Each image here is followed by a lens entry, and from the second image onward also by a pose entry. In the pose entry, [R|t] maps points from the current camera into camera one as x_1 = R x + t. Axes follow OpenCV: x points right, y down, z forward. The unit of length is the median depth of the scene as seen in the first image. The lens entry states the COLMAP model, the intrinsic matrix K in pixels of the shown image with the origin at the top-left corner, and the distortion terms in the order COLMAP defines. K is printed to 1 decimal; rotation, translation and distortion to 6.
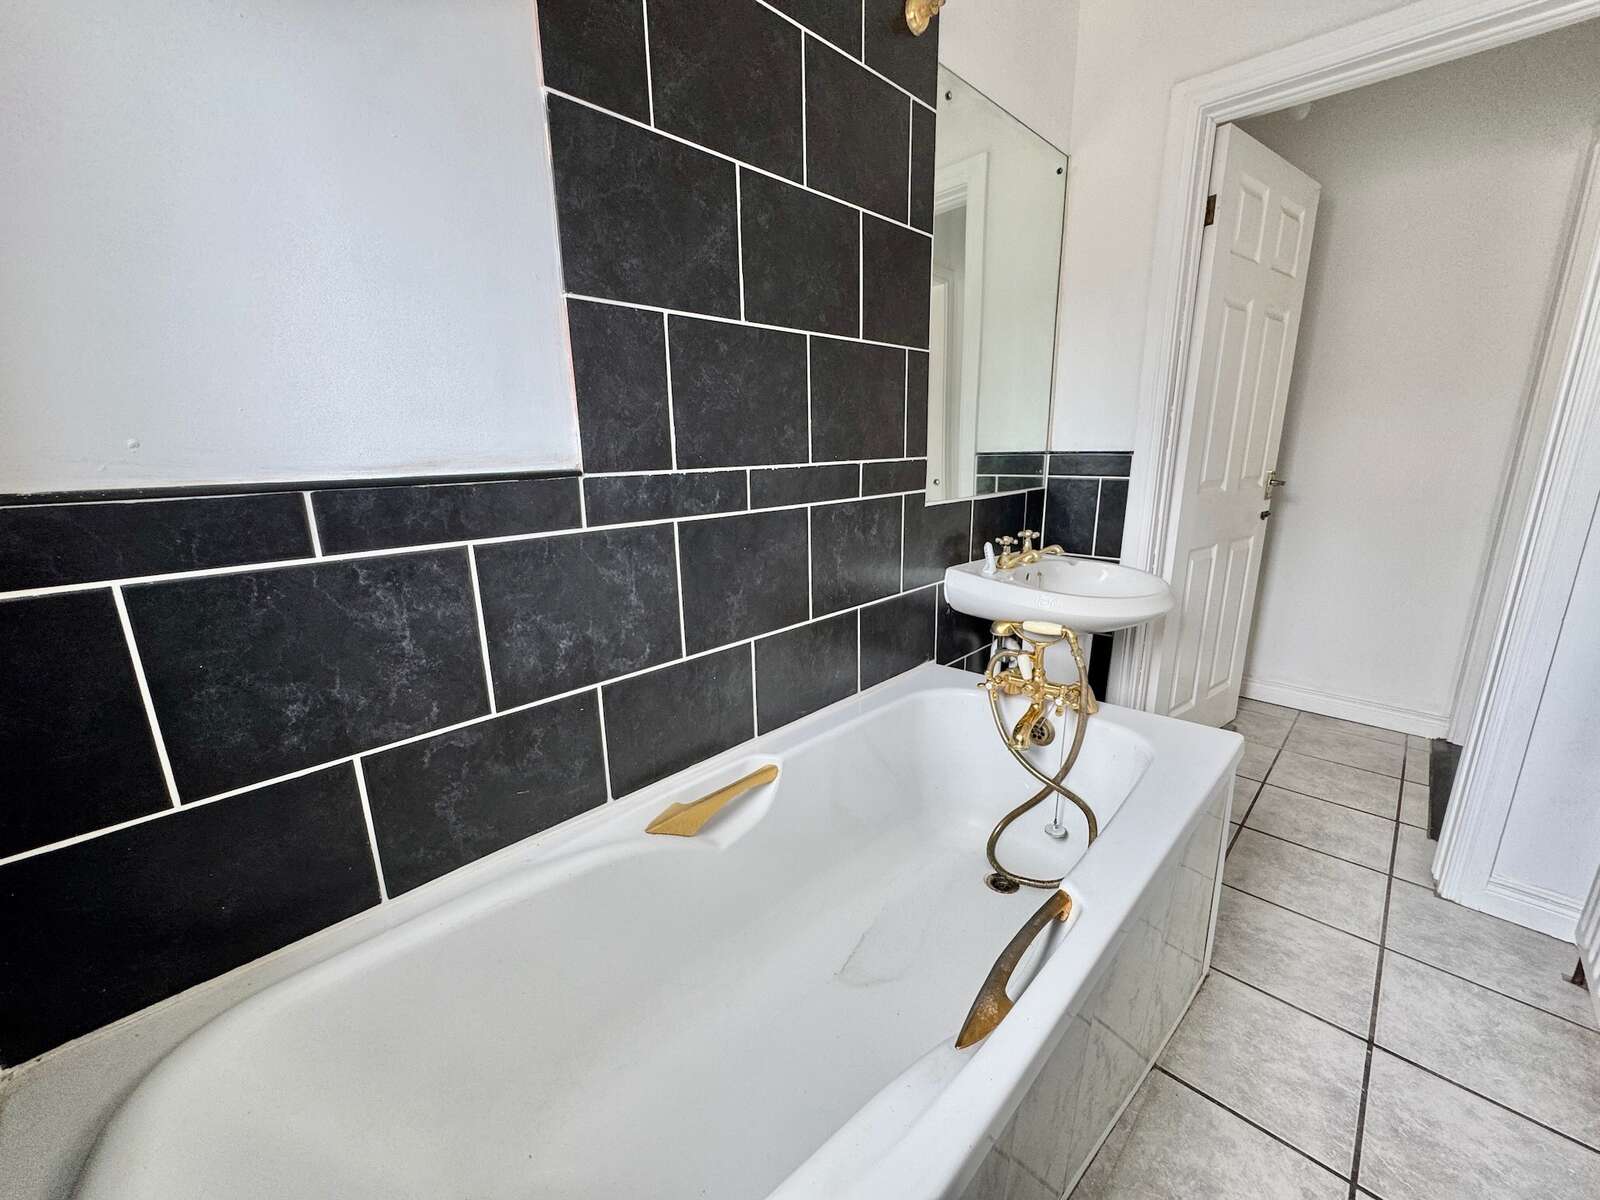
lens RADIAL K [[634.2, 0, 793.1], [0, 634.2, 610.6], [0, 0, 1]] dist [-0.001753, -0.000629]
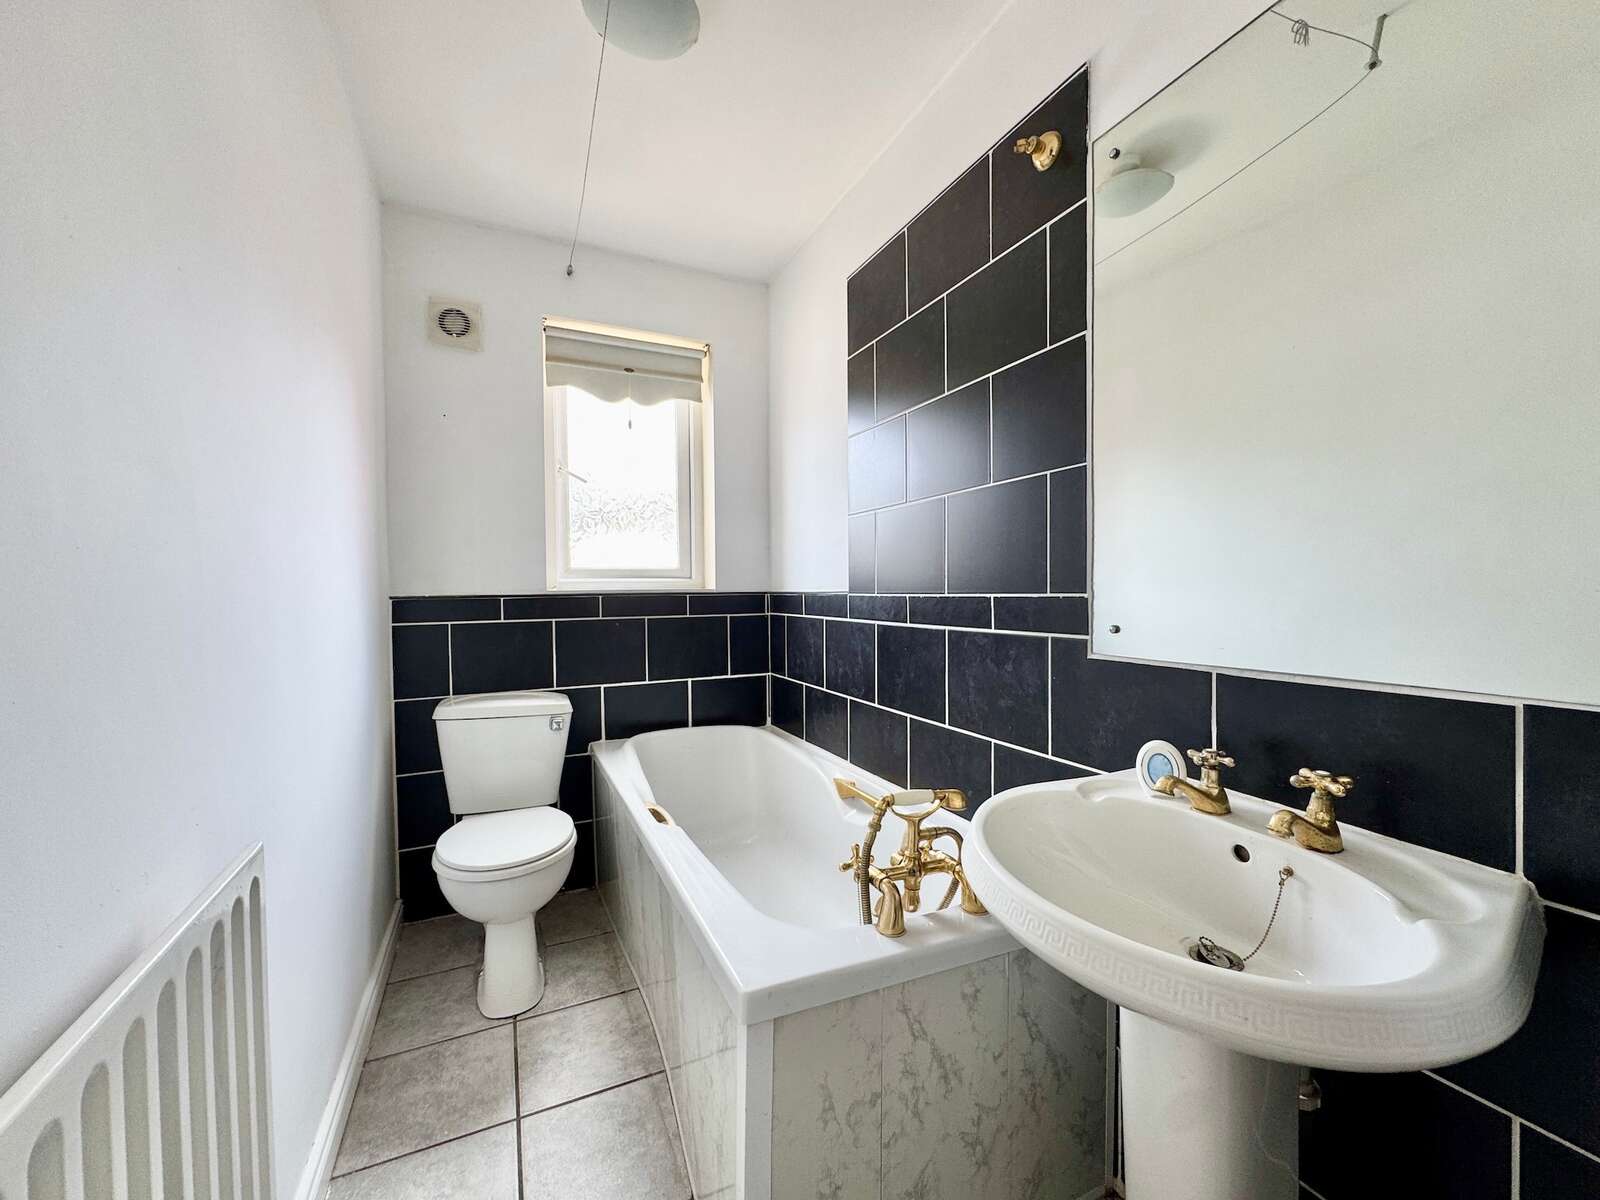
lens RADIAL K [[634.2, 0, 796.0], [0, 634.2, 594.6], [0, 0, 1]] dist [-0.001753, -0.000629]
pose [[-0.346653, 0.040640, -0.937113, 1.257392], [-0.209522, 0.970463, 0.119591, -0.312313], [0.914293, 0.237802, -0.327899, 1.119540]]
